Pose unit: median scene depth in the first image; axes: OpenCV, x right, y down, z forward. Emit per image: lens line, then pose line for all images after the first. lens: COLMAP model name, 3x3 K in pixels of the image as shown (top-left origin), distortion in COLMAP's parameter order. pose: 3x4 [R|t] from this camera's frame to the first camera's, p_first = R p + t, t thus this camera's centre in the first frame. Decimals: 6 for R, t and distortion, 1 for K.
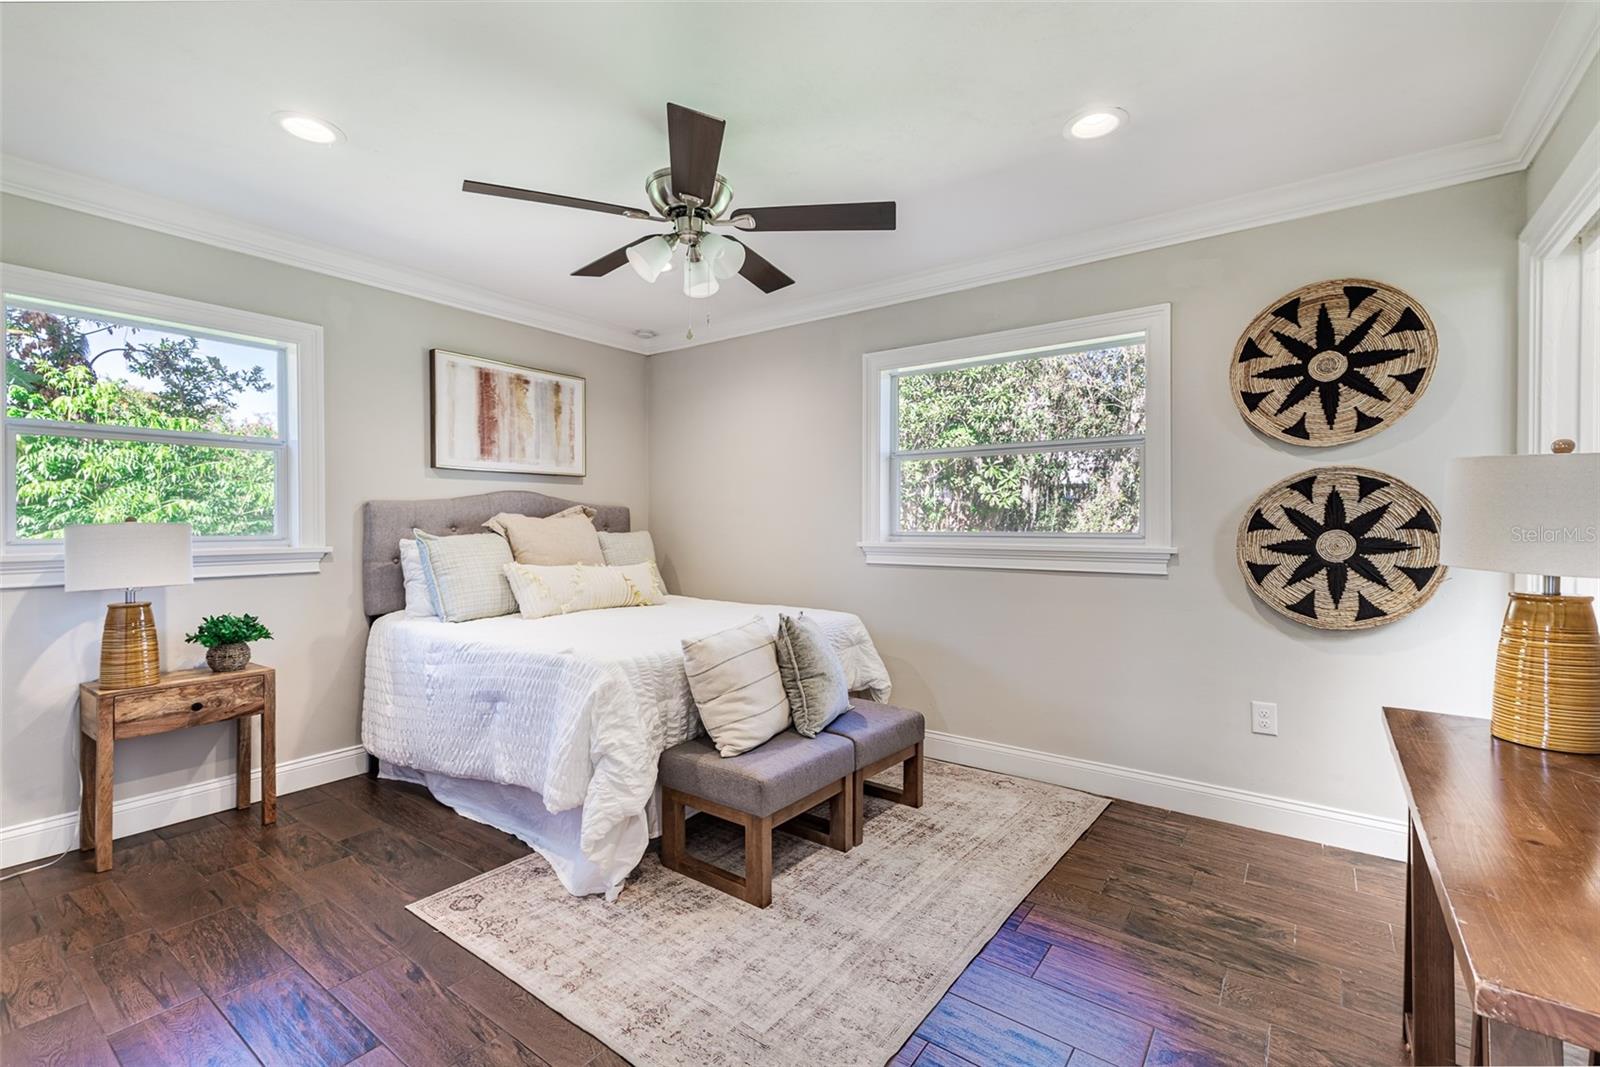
lens RADIAL K [[705.5, 0, 807.4], [0, 705.5, 534.2], [0, 0, 1]] dist [0.013275, -0.001498]
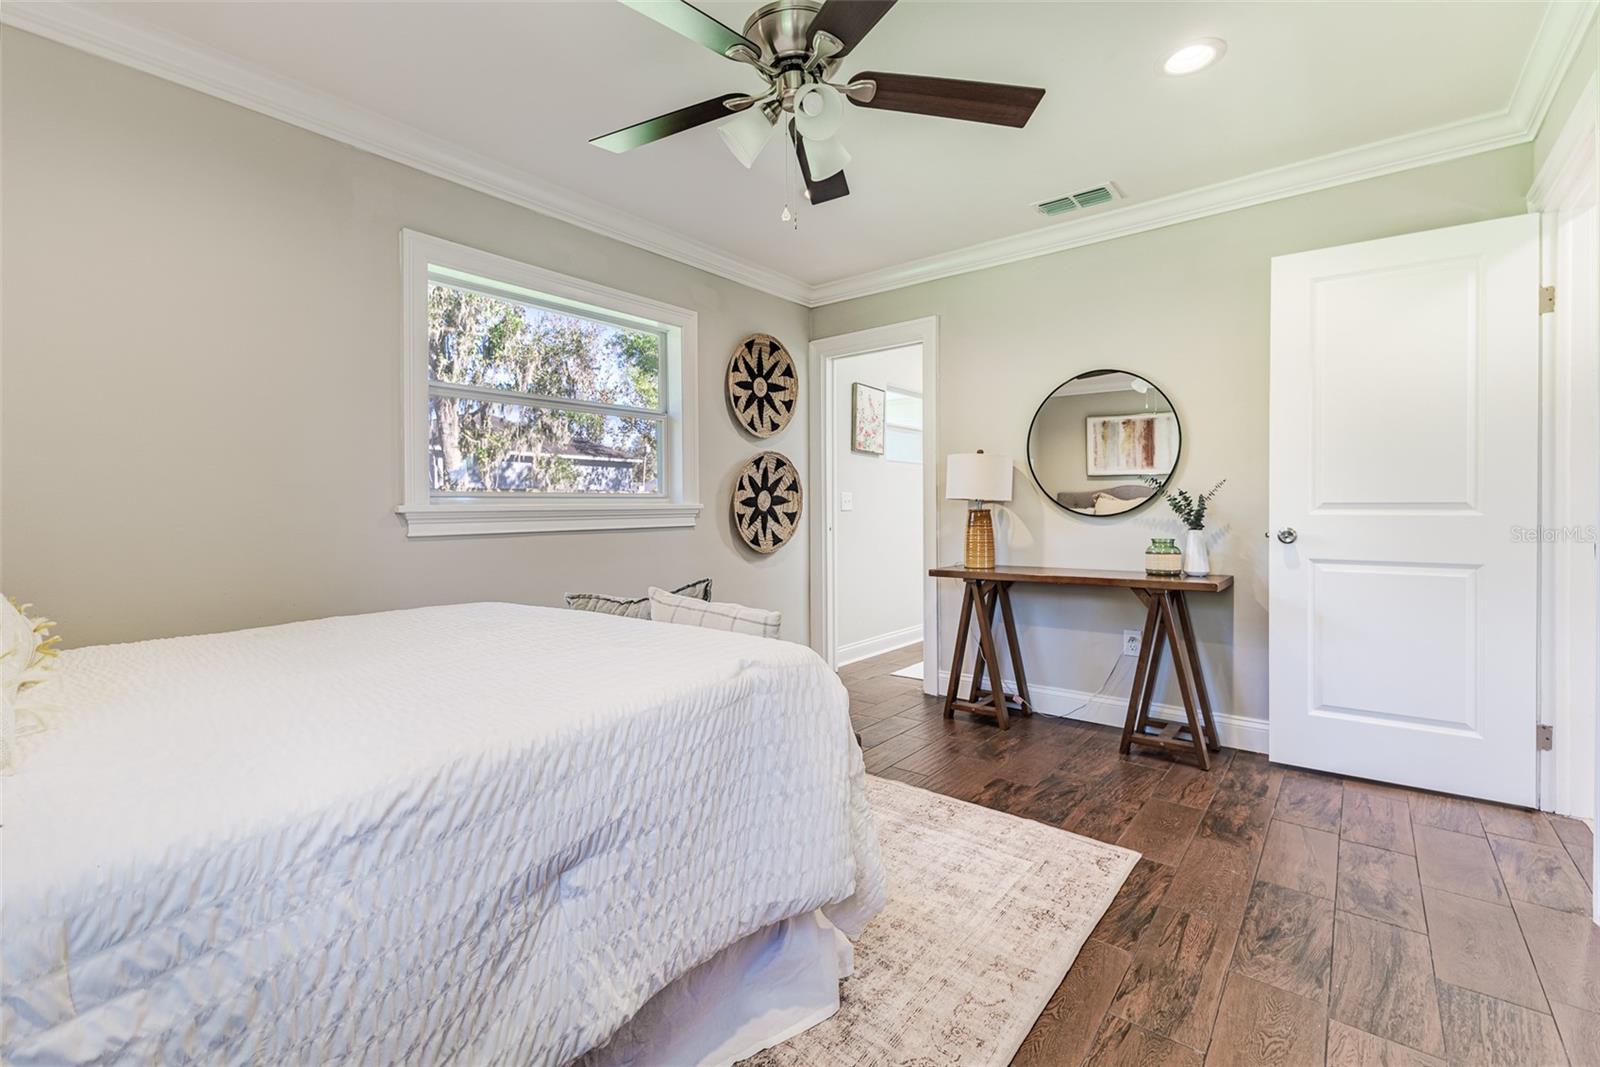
lens RADIAL K [[705.5, 0, 813.5], [0, 705.5, 520.7], [0, 0, 1]] dist [0.013275, -0.001498]
pose [[0.023056, -0.020495, 0.999524, -0.836418], [0.024208, 0.999508, 0.019937, 0.031826], [-0.999441, 0.023737, 0.023541, 0.846348]]
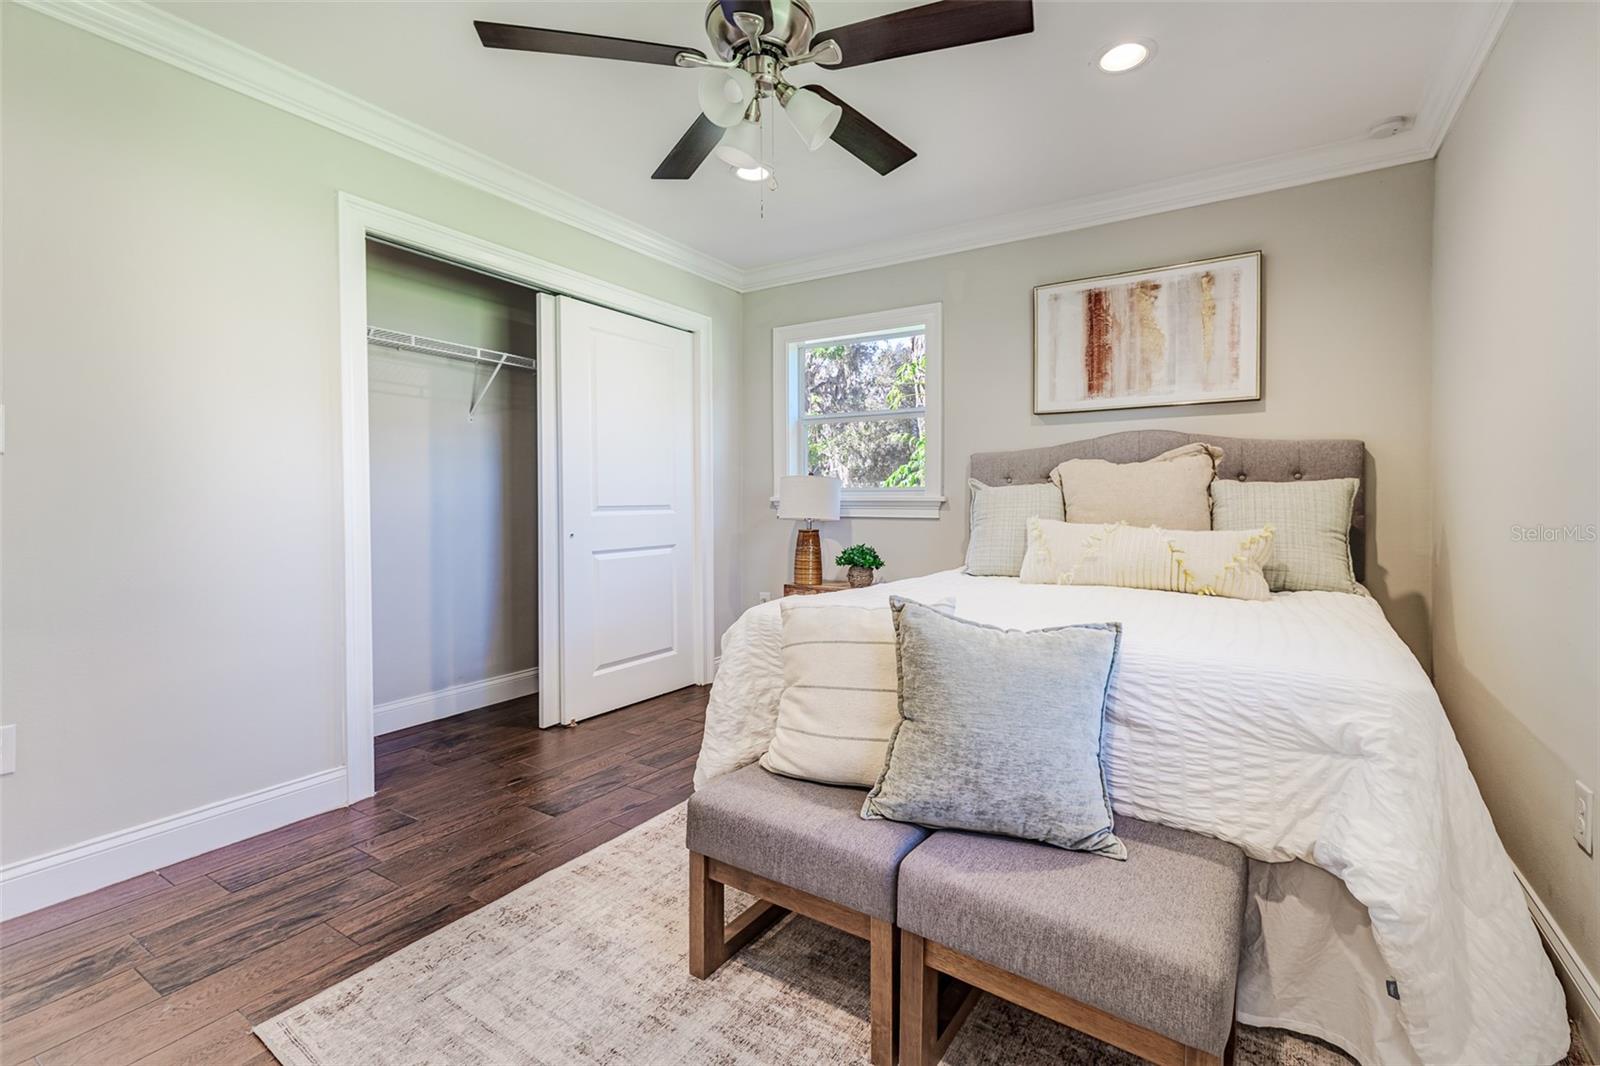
lens RADIAL K [[705.5, 0, 798.8], [0, 705.5, 519.2], [0, 0, 1]] dist [0.013275, -0.001498]
pose [[0.053893, 0.029206, -0.998120, 0.542359], [-0.016863, 0.999456, 0.028334, 0.031814], [0.998404, 0.015305, 0.054357, 0.875624]]
